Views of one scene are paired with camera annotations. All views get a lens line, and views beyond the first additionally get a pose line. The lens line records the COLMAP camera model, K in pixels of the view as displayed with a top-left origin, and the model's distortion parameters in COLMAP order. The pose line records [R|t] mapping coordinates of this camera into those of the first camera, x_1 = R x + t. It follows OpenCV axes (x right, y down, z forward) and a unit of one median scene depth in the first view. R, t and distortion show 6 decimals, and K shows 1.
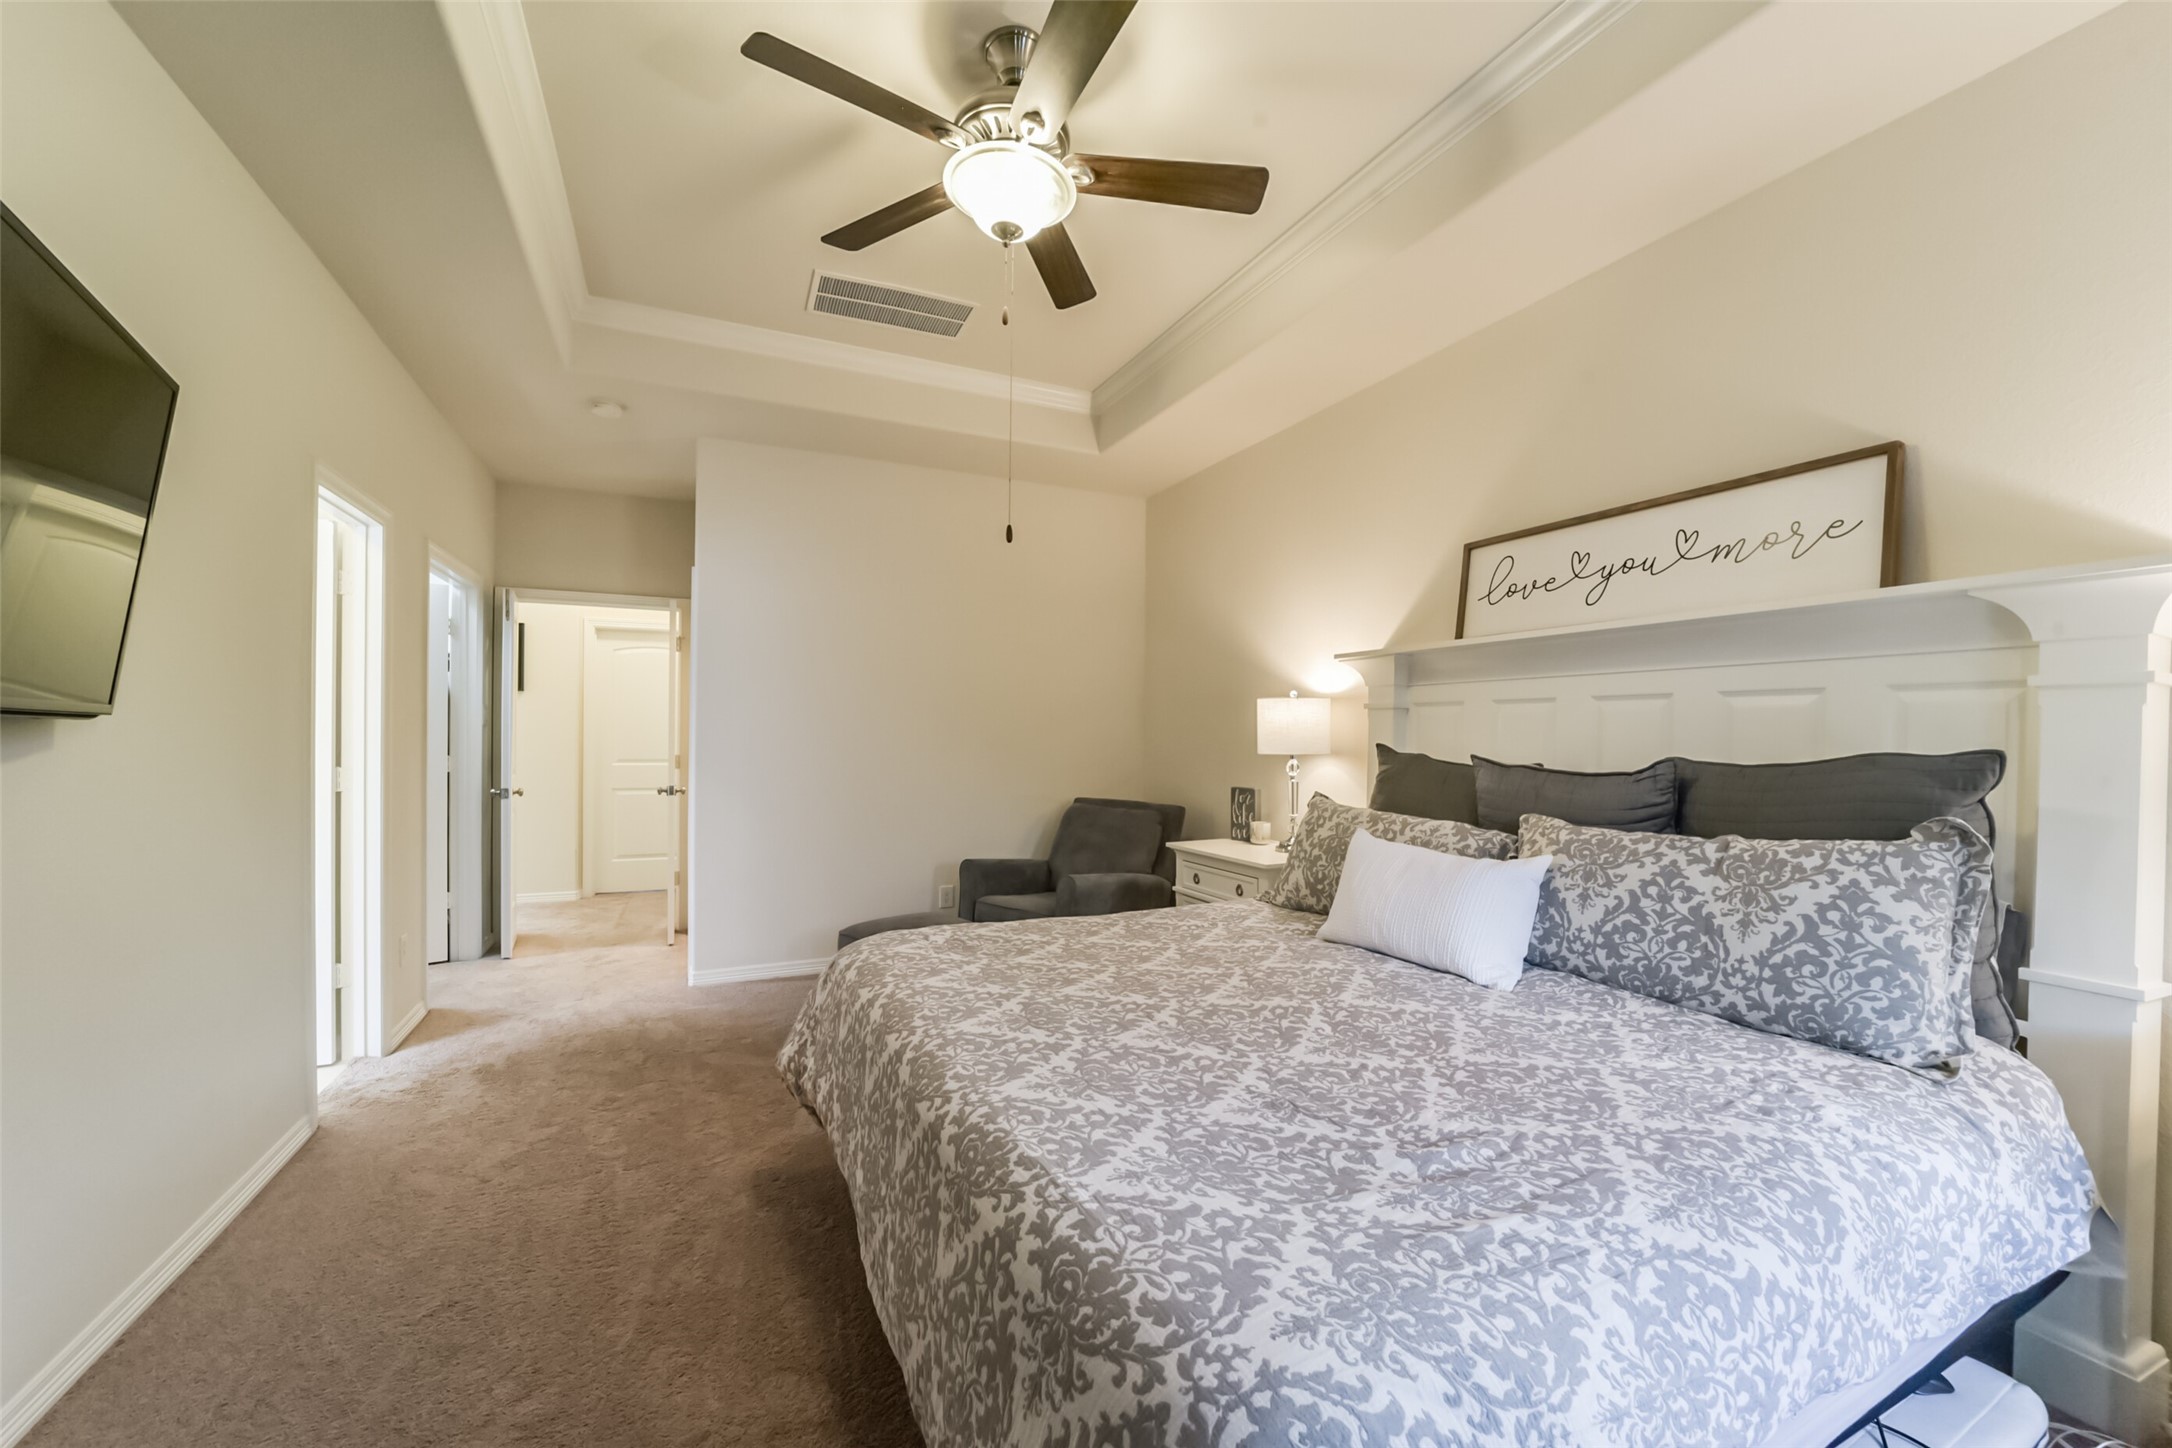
lens RADIAL K [[843.6, 0, 1084.7], [0, 843.6, 727.3], [0, 0, 1]] dist [-0.031303, 0.006992]
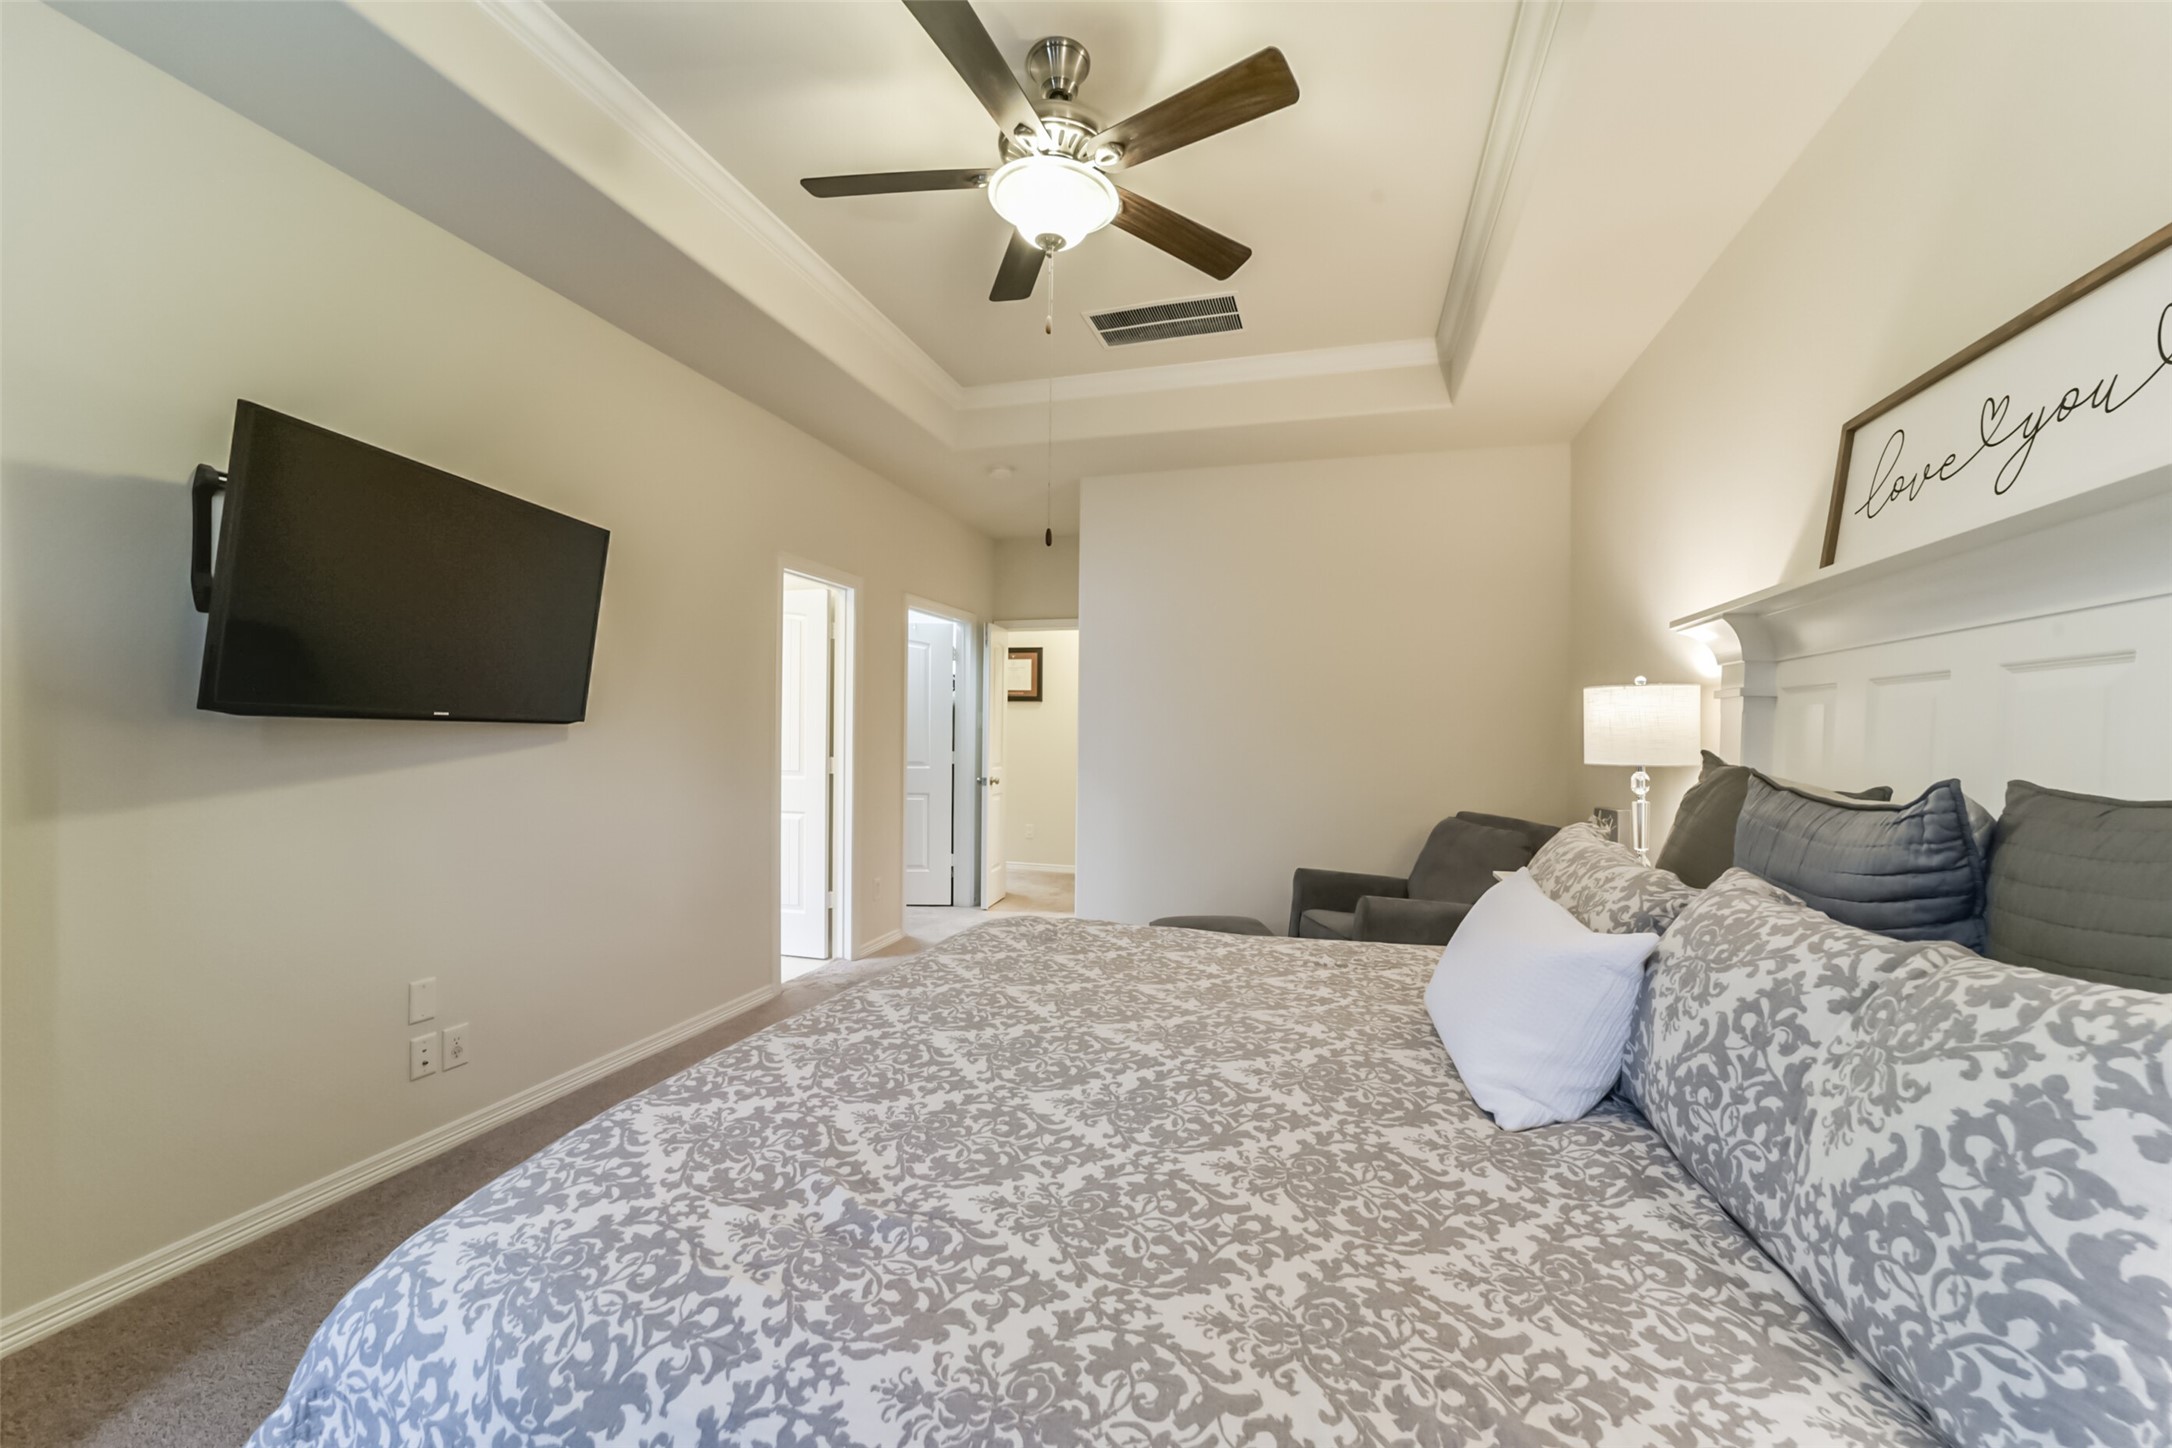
lens RADIAL K [[843.6, 0, 1081.8], [0, 843.6, 723.2], [0, 0, 1]] dist [-0.031303, 0.006992]
pose [[0.748318, -0.006680, -0.663307, 0.765255], [-0.000368, 0.999945, -0.010486, 0.008600], [0.663341, 0.008091, 0.748274, 0.329055]]
